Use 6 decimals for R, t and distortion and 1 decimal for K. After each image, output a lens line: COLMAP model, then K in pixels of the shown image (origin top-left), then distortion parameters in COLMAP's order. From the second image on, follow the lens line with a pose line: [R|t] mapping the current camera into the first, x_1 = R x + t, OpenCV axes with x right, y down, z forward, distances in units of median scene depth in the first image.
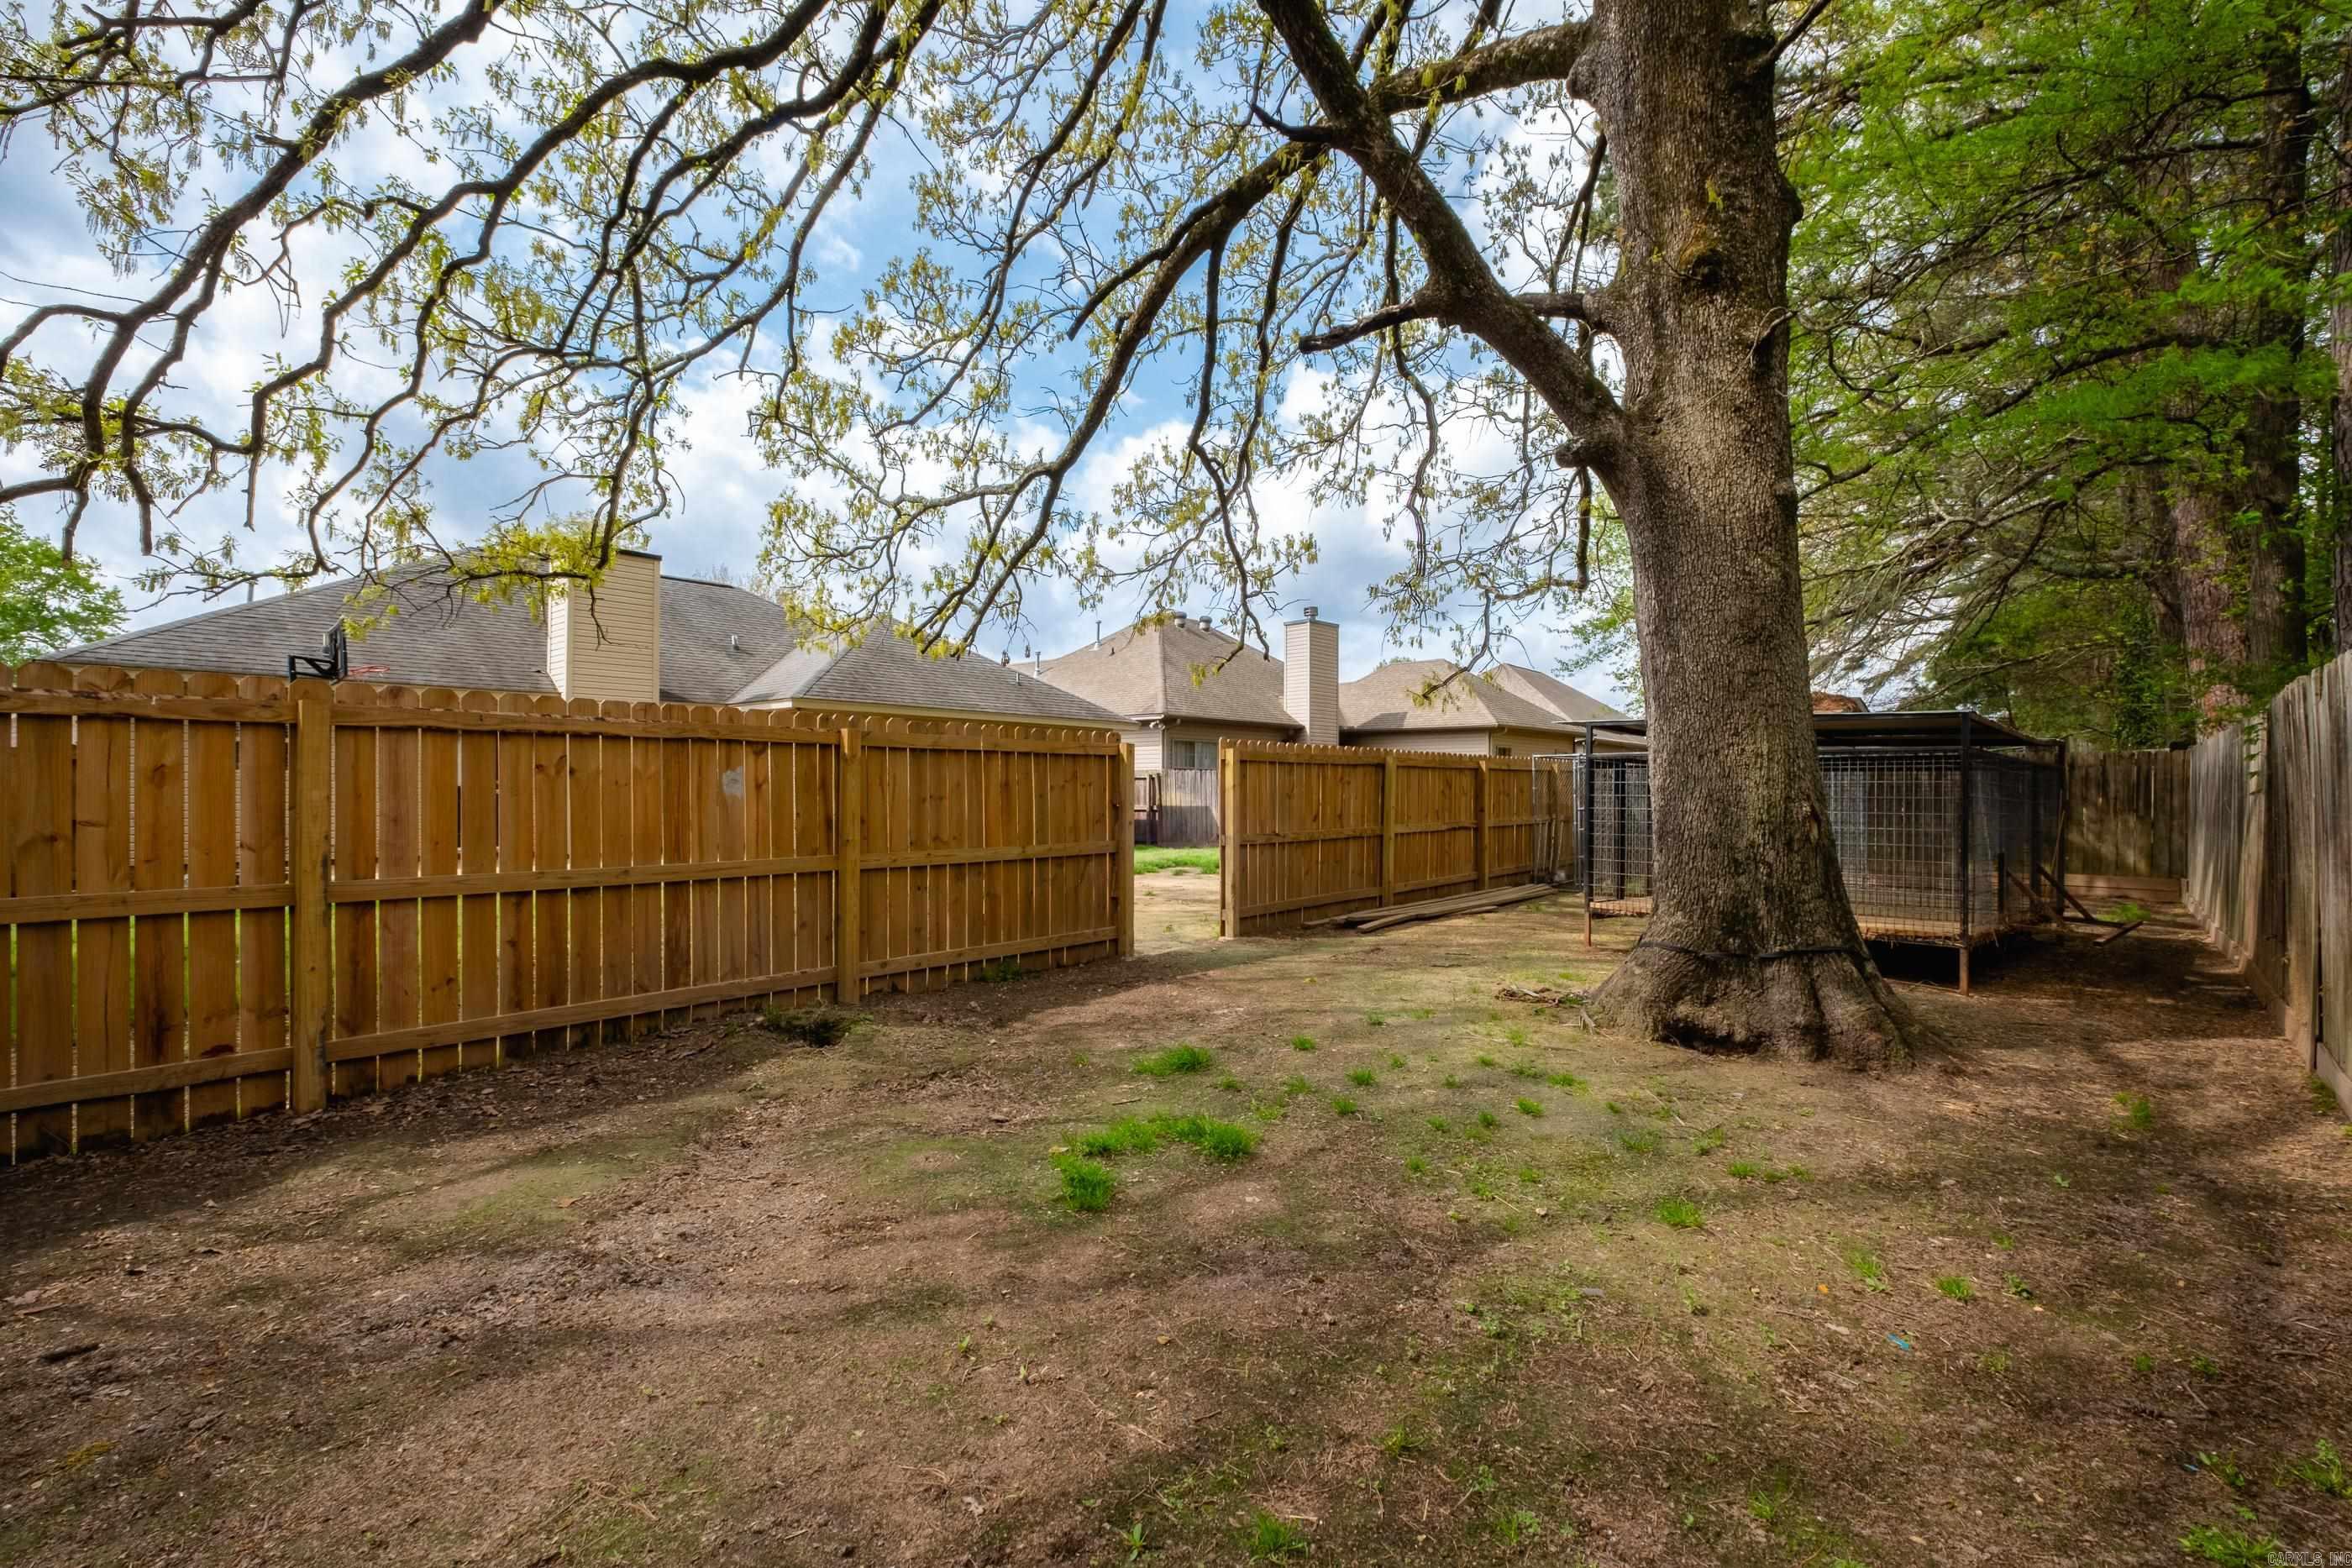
lens RADIAL K [[1025.5, 0, 1176.0], [0, 1025.5, 784.0], [0, 0, 1]] dist [0.001280, -0.000082]
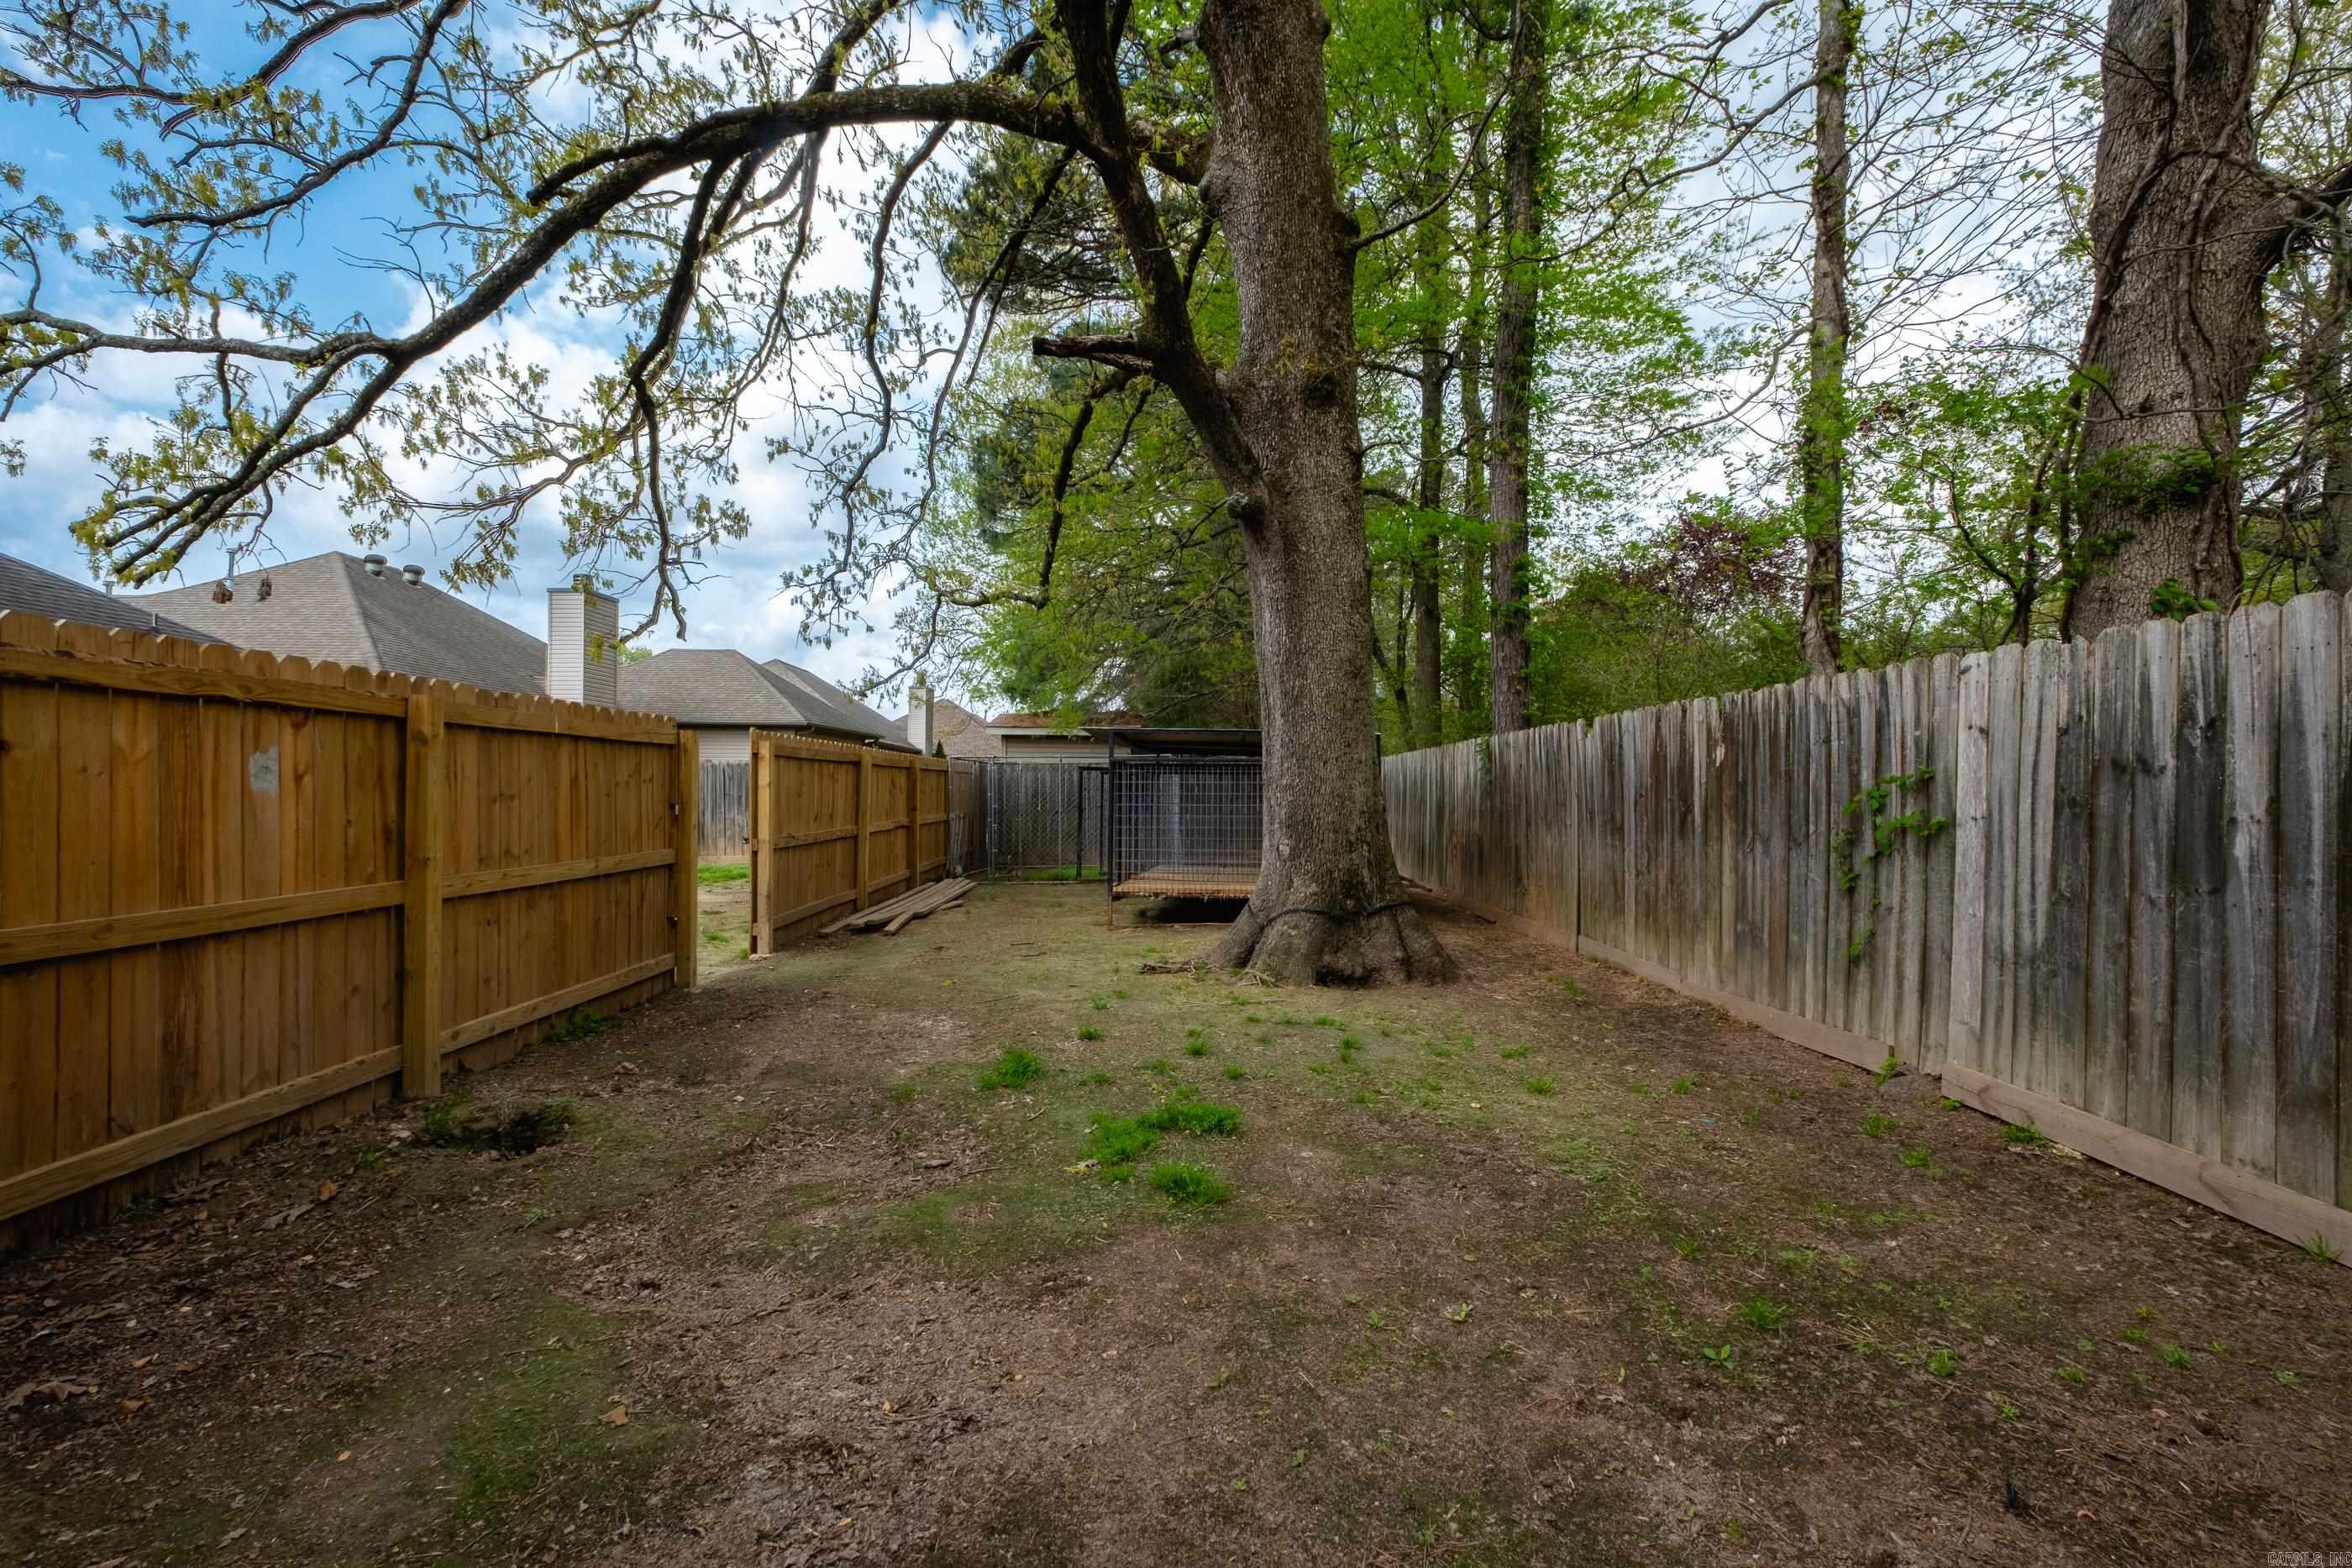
lens RADIAL K [[1017.5, 0, 1202.7], [0, 1017.5, 783.5], [0, 0, 1]] dist [0.000195, -0.001003]
pose [[0.723945, 0.006011, 0.689832, -0.354048], [-0.005986, 0.999979, -0.002431, 0.003211], [-0.689832, -0.002370, 0.723966, 0.129232]]
